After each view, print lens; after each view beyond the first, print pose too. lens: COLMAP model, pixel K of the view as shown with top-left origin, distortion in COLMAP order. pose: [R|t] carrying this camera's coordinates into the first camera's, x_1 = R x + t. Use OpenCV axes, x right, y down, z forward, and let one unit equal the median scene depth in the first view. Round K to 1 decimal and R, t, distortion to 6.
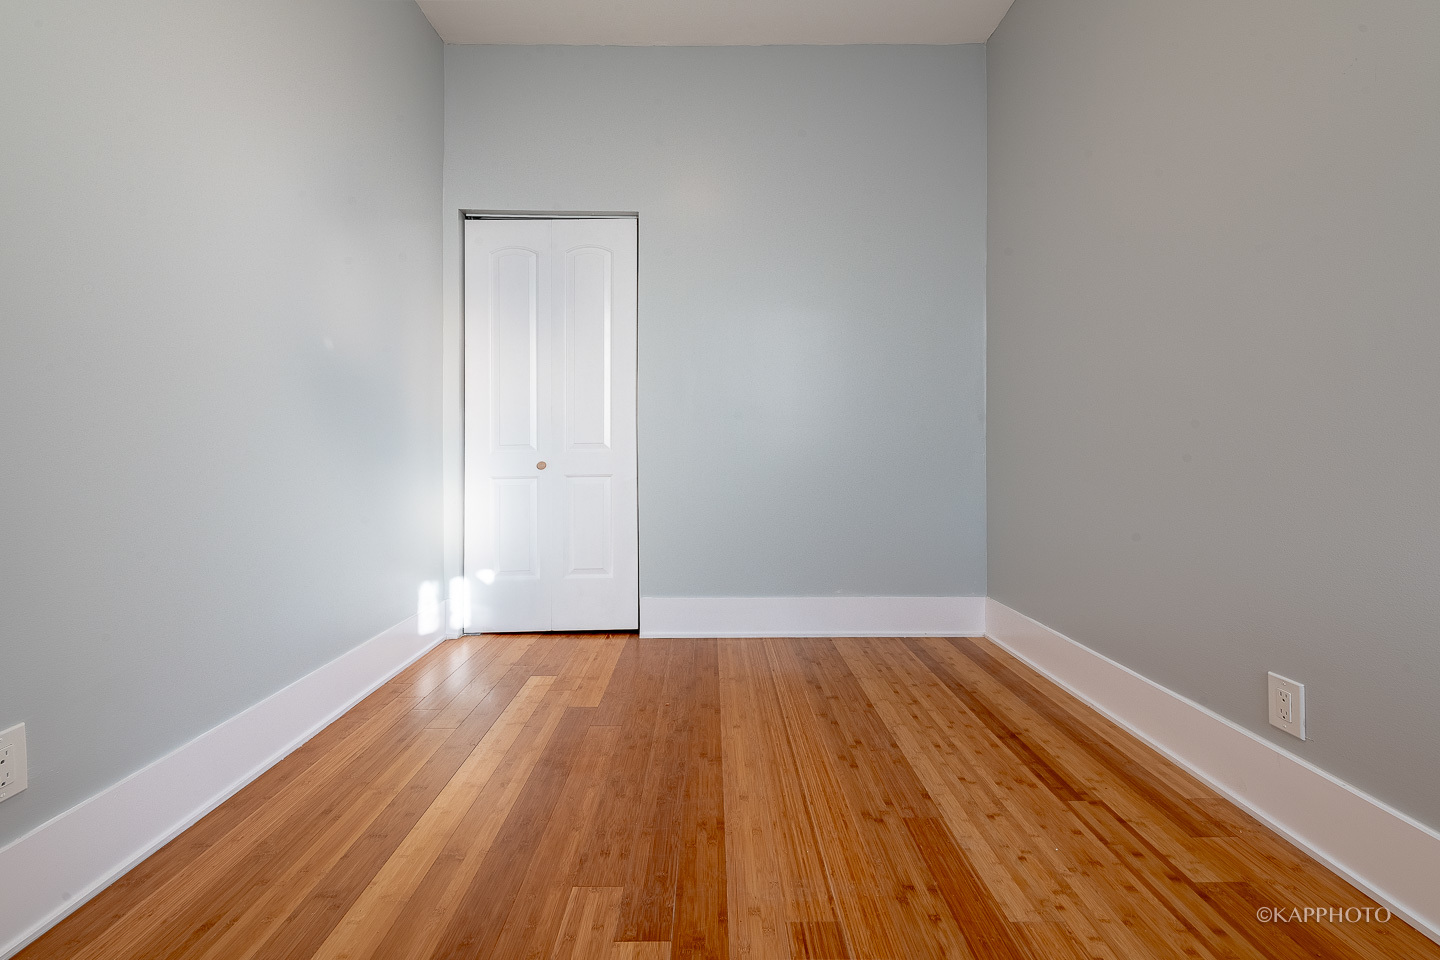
lens RADIAL K [[569.2, 0, 749.0], [0, 569.2, 470.2], [0, 0, 1]] dist [0.017219, -0.006203]
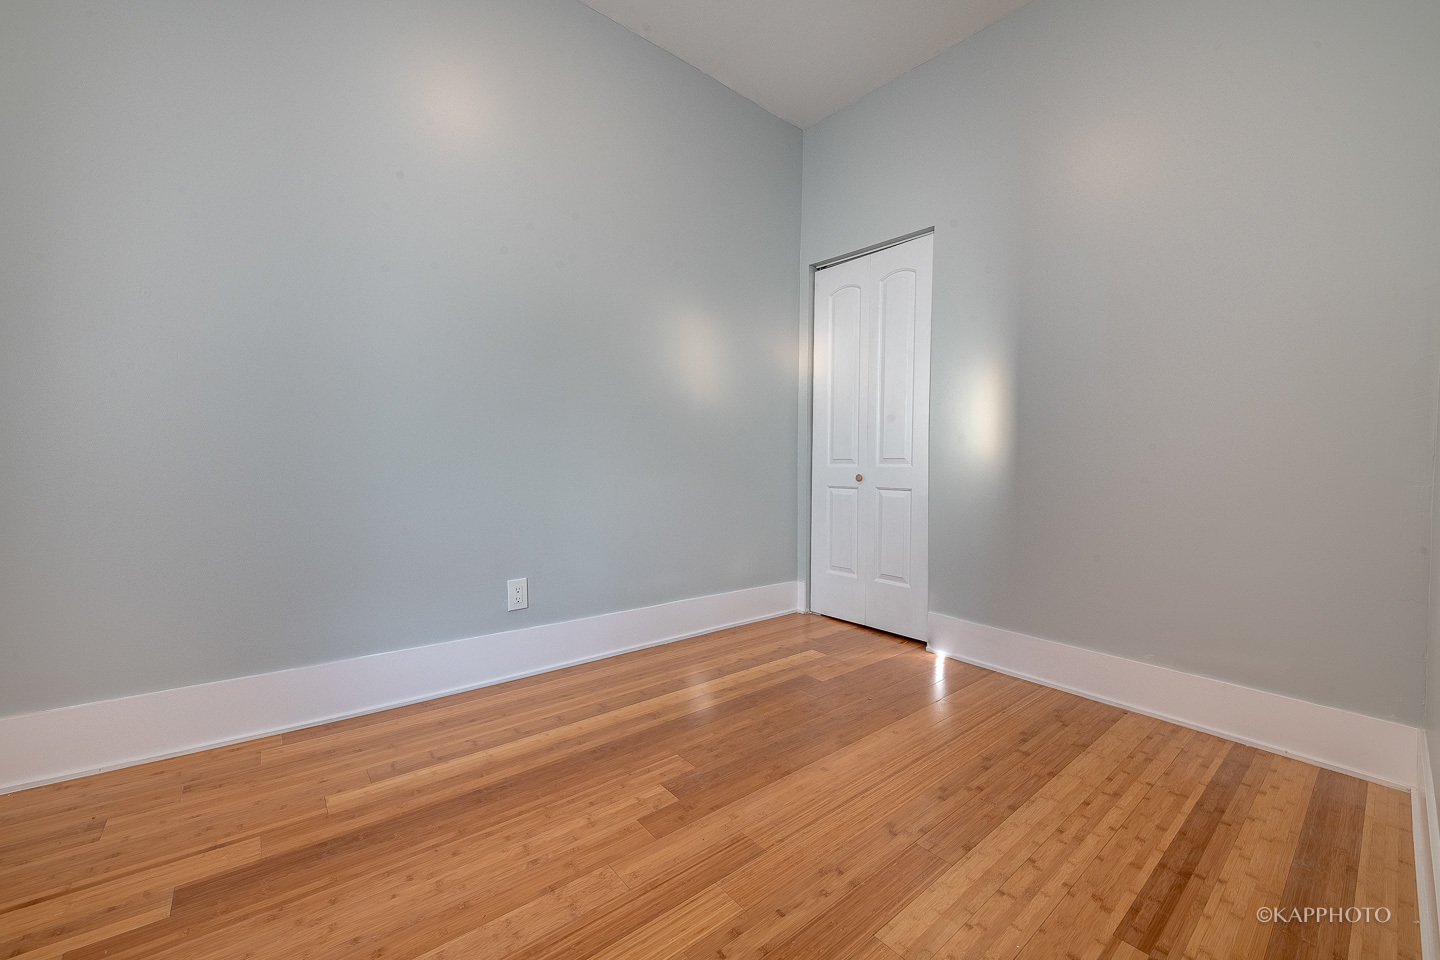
lens RADIAL K [[614.7, 0, 755.7], [0, 614.7, 522.6], [0, 0, 1]] dist [0.013155, -0.008590]
pose [[0.635027, 0.093693, -0.766787, 0.691552], [-0.052933, 0.995562, 0.077810, -0.005951], [0.770674, -0.008823, 0.637168, 0.099705]]
